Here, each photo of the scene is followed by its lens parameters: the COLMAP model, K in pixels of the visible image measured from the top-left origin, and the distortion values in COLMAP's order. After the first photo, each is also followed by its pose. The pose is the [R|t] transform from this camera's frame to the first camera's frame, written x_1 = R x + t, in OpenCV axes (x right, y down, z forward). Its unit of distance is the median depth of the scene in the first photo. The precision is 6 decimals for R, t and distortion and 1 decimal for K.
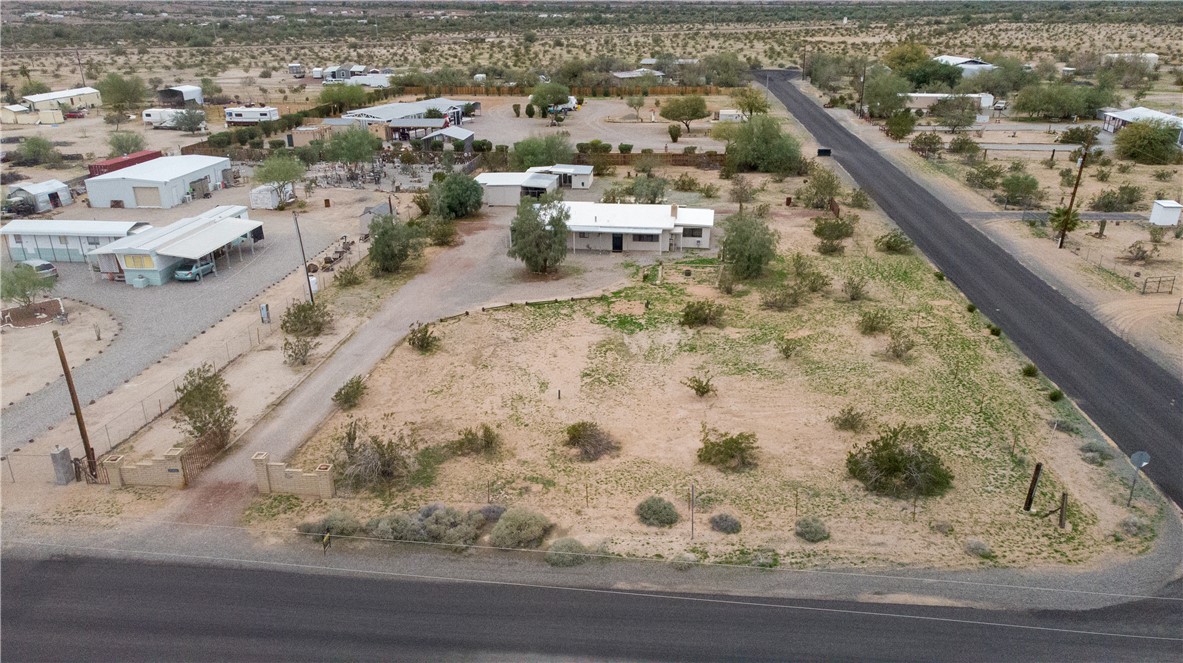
lens RADIAL K [[877.5, 0, 591.5], [0, 877.5, 331.5], [0, 0, 1]] dist [0.037999, -0.001770]
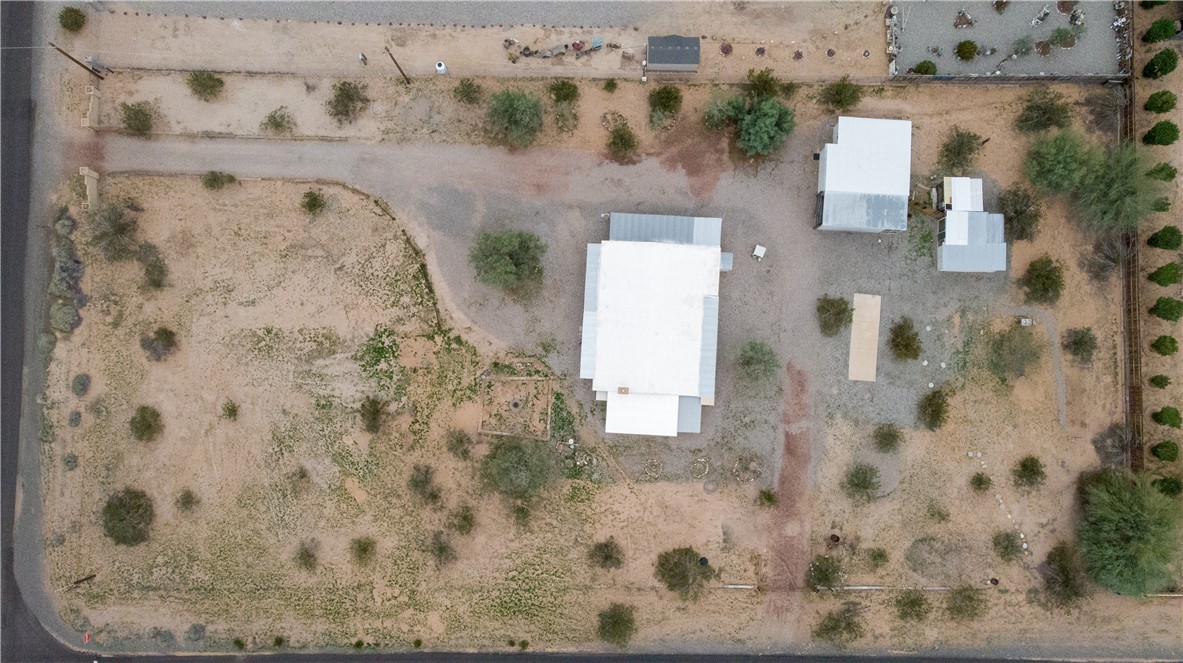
lens RADIAL K [[886.5, 0, 591.5], [0, 886.5, 331.5], [0, 0, 1]] dist [0.026738, 0.001867]
pose [[0.090469, 0.995006, -0.042182, 0.072170], [-0.361470, 0.072275, 0.929578, -1.036072], [0.927984, -0.068851, 0.366203, 0.671475]]
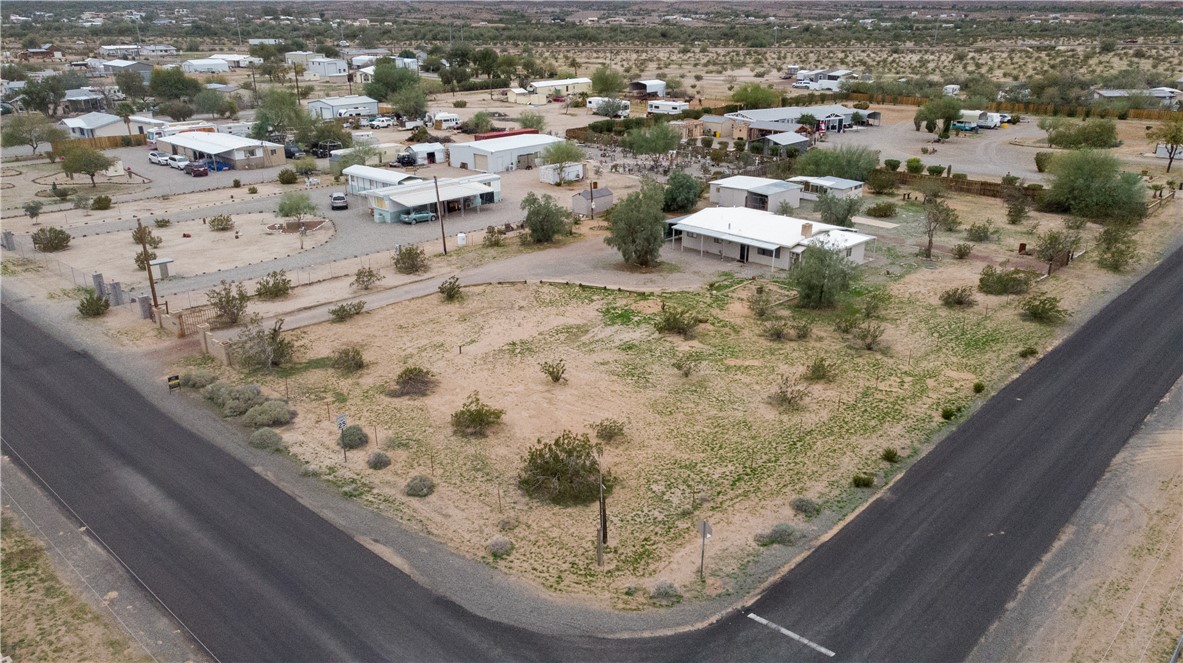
lens RADIAL K [[872.1, 0, 591.5], [0, 872.1, 331.5], [0, 0, 1]] dist [0.041218, -0.003111]
pose [[0.799085, 0.218180, -0.560233, 0.491262], [-0.219329, 0.973399, 0.066247, -0.044024], [0.559784, 0.069938, 0.825682, 0.091396]]
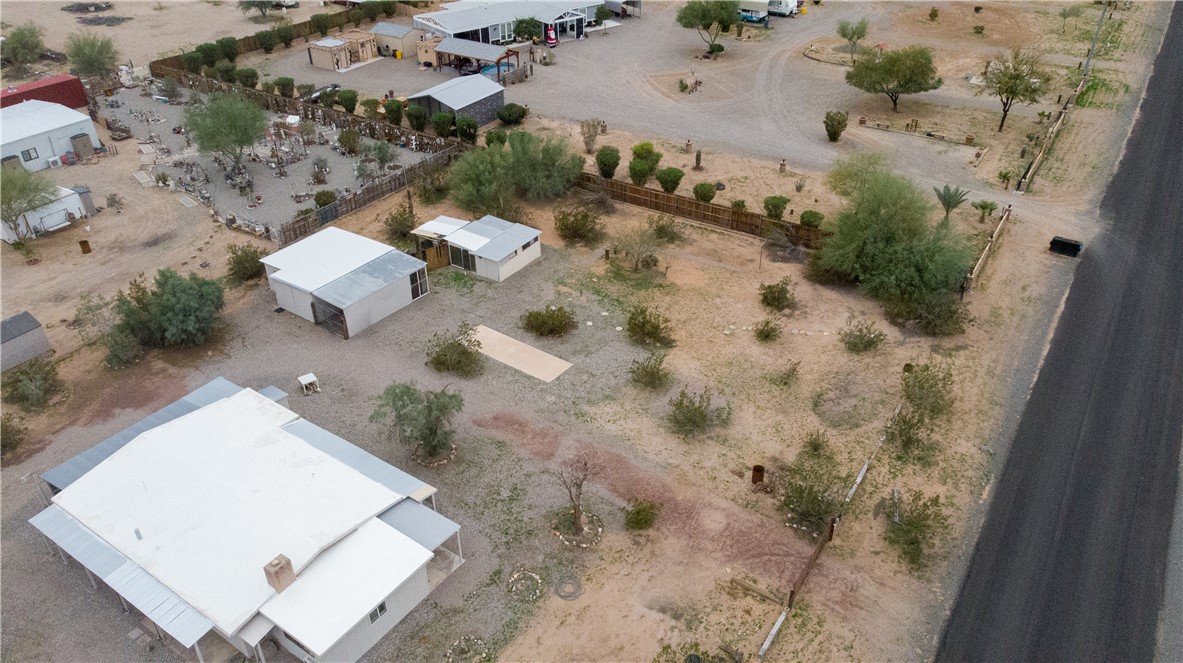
lens RADIAL K [[872.1, 0, 591.5], [0, 872.1, 331.5], [0, 0, 1]] dist [0.041218, -0.003111]
pose [[0.893296, 0.249108, -0.374123, 0.378740], [-0.162390, 0.955014, 0.248150, -0.400917], [0.419108, -0.160918, 0.893562, 0.738077]]
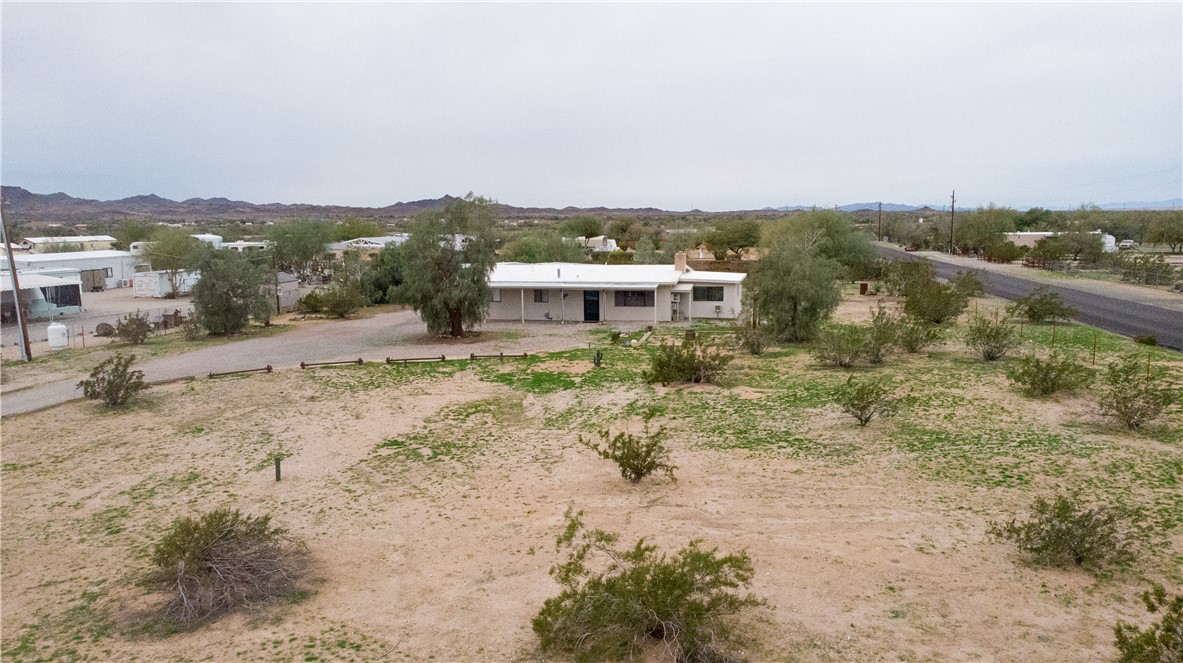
lens RADIAL K [[872.1, 0, 591.5], [0, 872.1, 331.5], [0, 0, 1]] dist [0.041218, -0.003111]
pose [[0.995851, 0.009218, -0.090527, 0.092251], [-0.029813, 0.972999, -0.228877, 0.064455], [0.085973, 0.230626, 0.969237, 0.402634]]
